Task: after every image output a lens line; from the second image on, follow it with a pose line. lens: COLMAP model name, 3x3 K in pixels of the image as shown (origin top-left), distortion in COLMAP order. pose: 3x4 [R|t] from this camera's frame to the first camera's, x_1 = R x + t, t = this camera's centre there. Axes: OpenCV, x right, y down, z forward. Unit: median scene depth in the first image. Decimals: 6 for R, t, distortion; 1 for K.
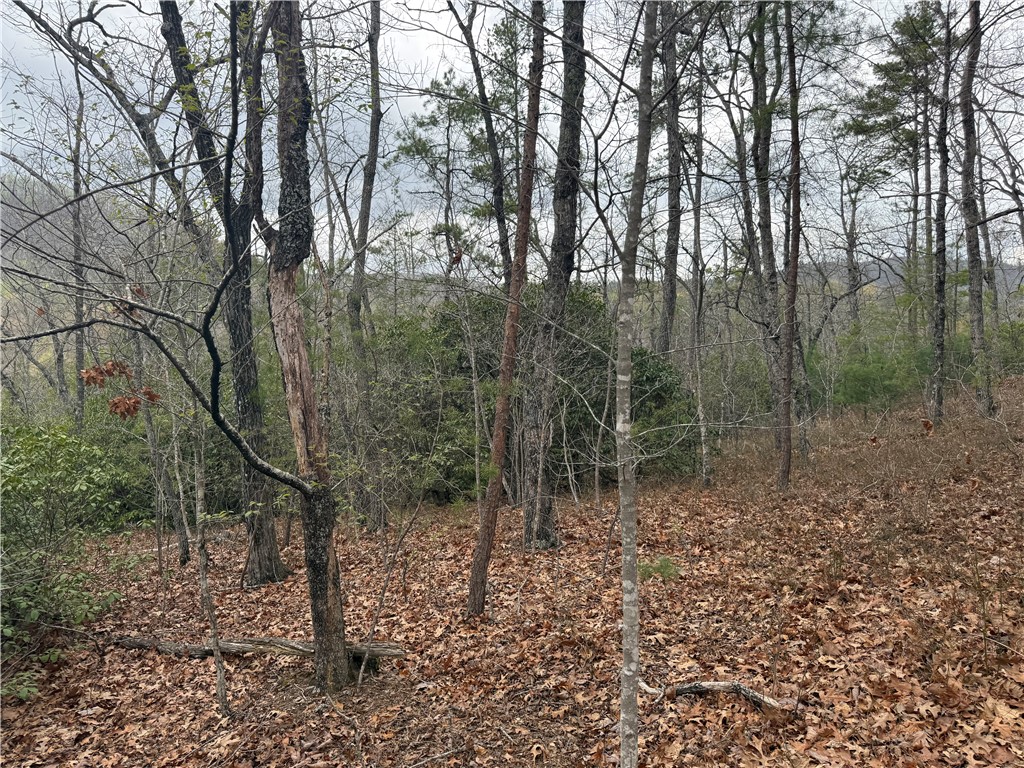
lens RADIAL K [[719.7, 0, 510.5], [0, 719.7, 379.5], [0, 0, 1]] dist [0.022358, -0.026672]
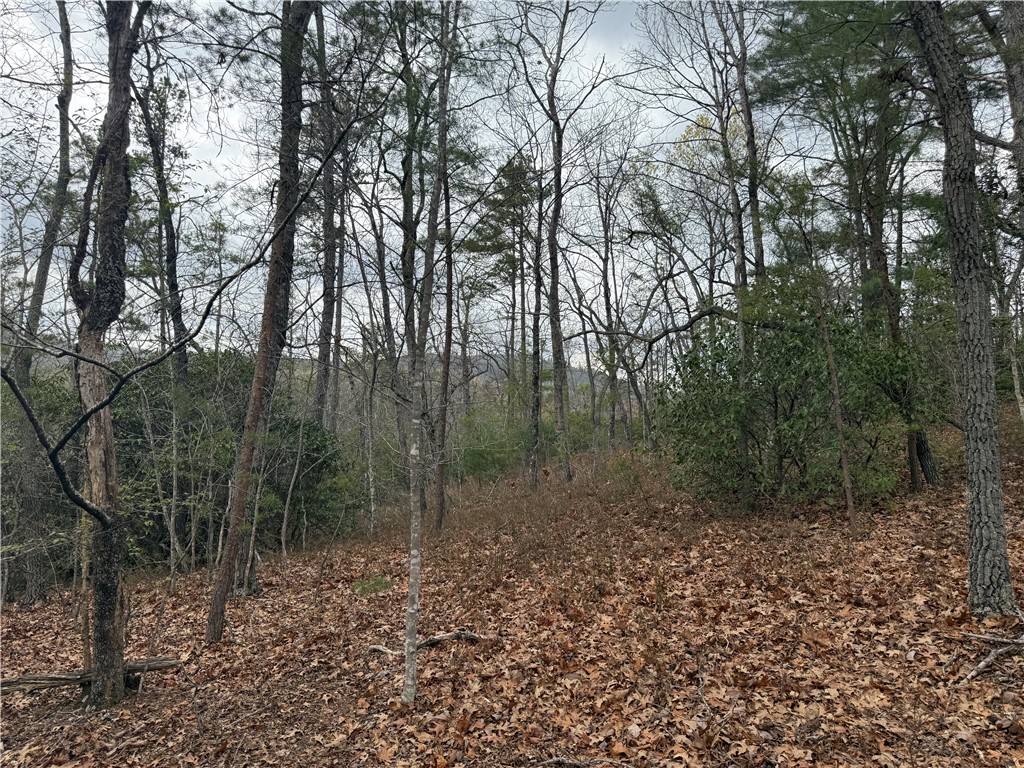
lens RADIAL K [[716.7, 0, 518.2], [0, 716.7, 383.5], [0, 0, 1]] dist [0.076390, -0.098841]
pose [[0.863084, 0.059055, 0.501596, -0.178366], [-0.005393, 0.994162, -0.107767, 0.033780], [-0.505031, 0.090307, 0.858364, -0.195778]]
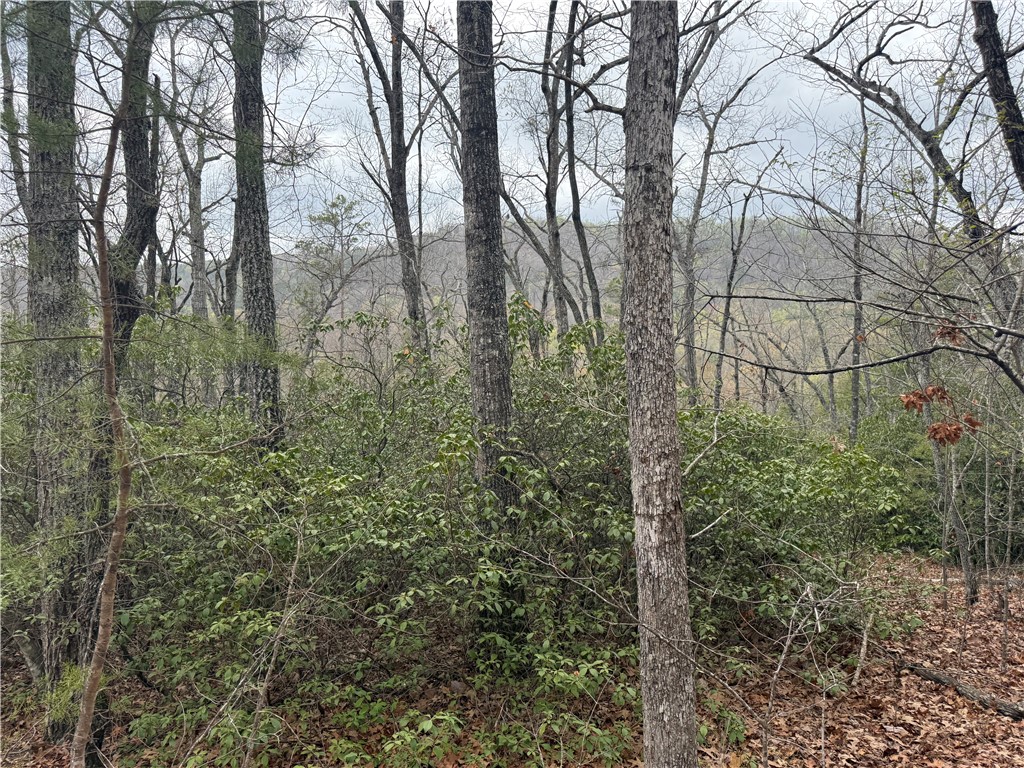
lens RADIAL K [[716.7, 0, 518.2], [0, 716.7, 383.5], [0, 0, 1]] dist [0.076390, -0.098841]
pose [[0.562854, 0.013711, -0.826442, -0.024309], [-0.033500, 0.999419, -0.006234, -0.001961], [0.825877, 0.031194, 0.562987, -0.016656]]
